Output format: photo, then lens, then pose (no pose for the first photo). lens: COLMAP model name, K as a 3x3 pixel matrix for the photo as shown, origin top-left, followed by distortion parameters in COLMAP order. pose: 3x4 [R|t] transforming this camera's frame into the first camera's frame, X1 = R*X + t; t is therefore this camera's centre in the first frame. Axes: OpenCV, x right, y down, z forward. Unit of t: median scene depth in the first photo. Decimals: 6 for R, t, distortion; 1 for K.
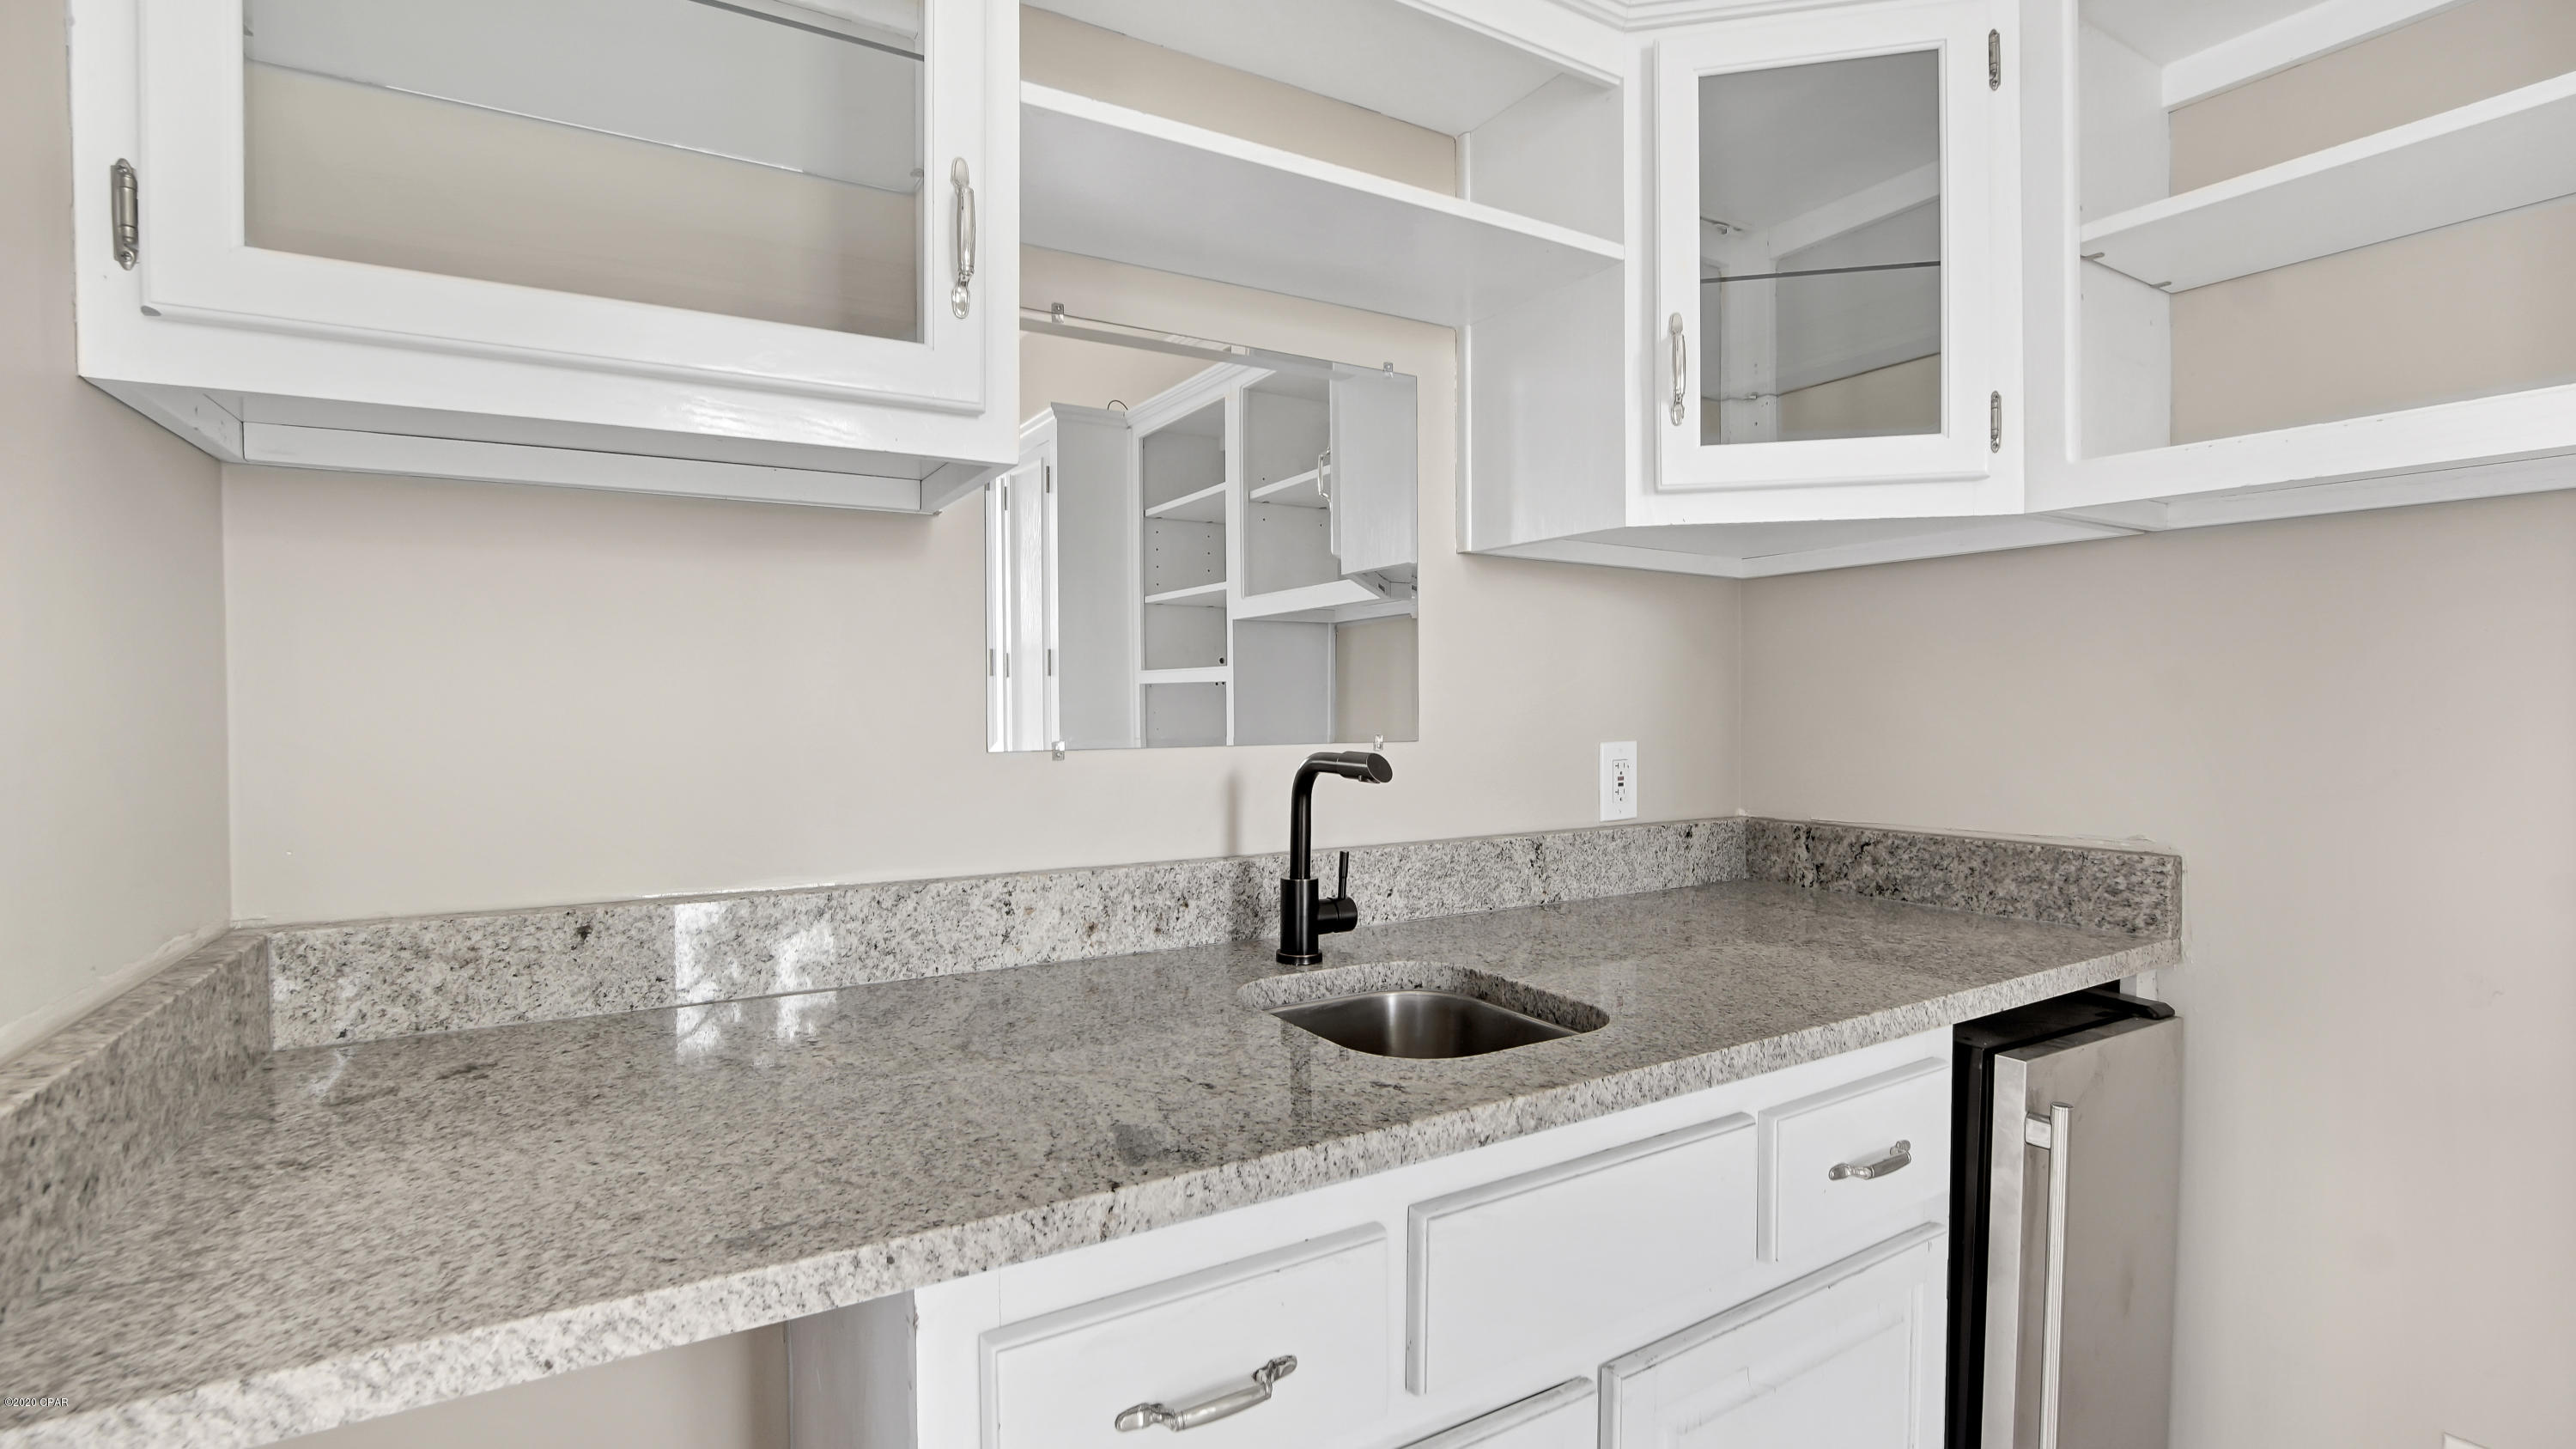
lens RADIAL K [[1147.5, 0, 1281.2], [0, 1147.5, 719.7], [0, 0, 1]] dist [-0.024728, 0.000703]
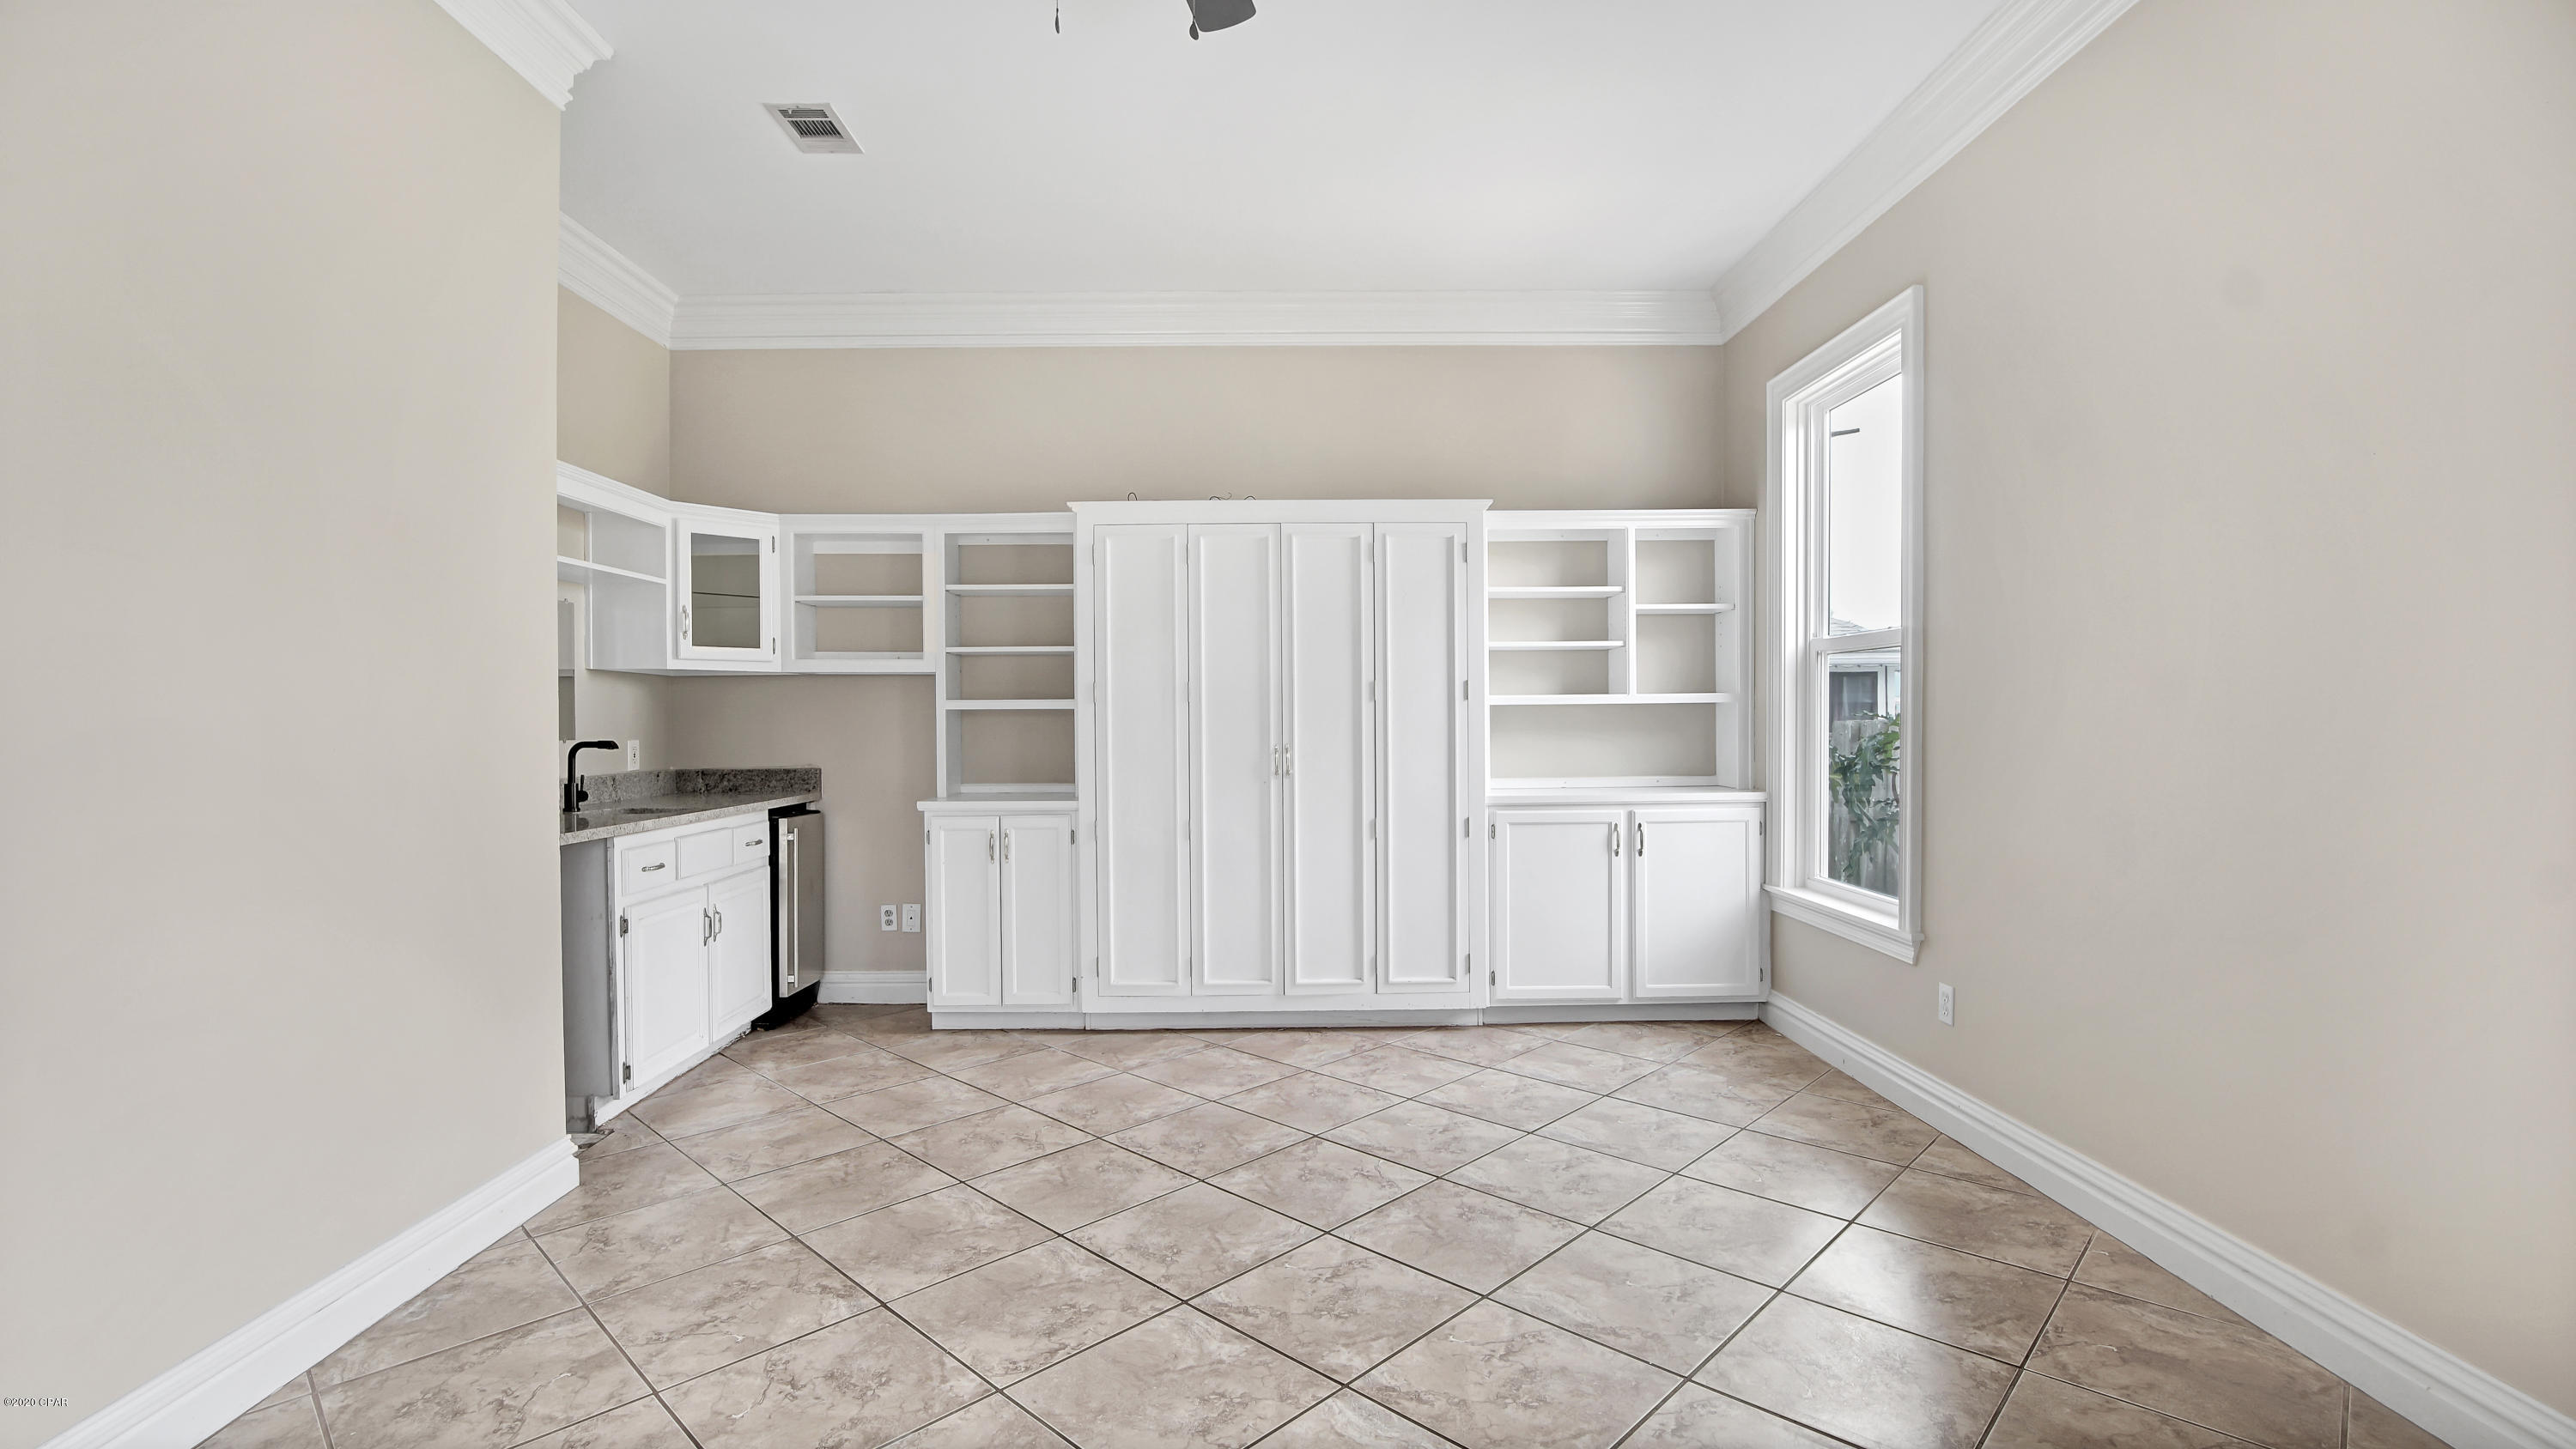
lens RADIAL K [[1147.1, 0, 1285.4], [0, 1147.1, 722.4], [0, 0, 1]] dist [-0.024728, 0.000703]
pose [[0.497116, -0.007166, 0.867655, -1.591177], [0.019276, 0.999810, -0.002787, 0.019199], [-0.867470, 0.018110, 0.497160, -2.053275]]
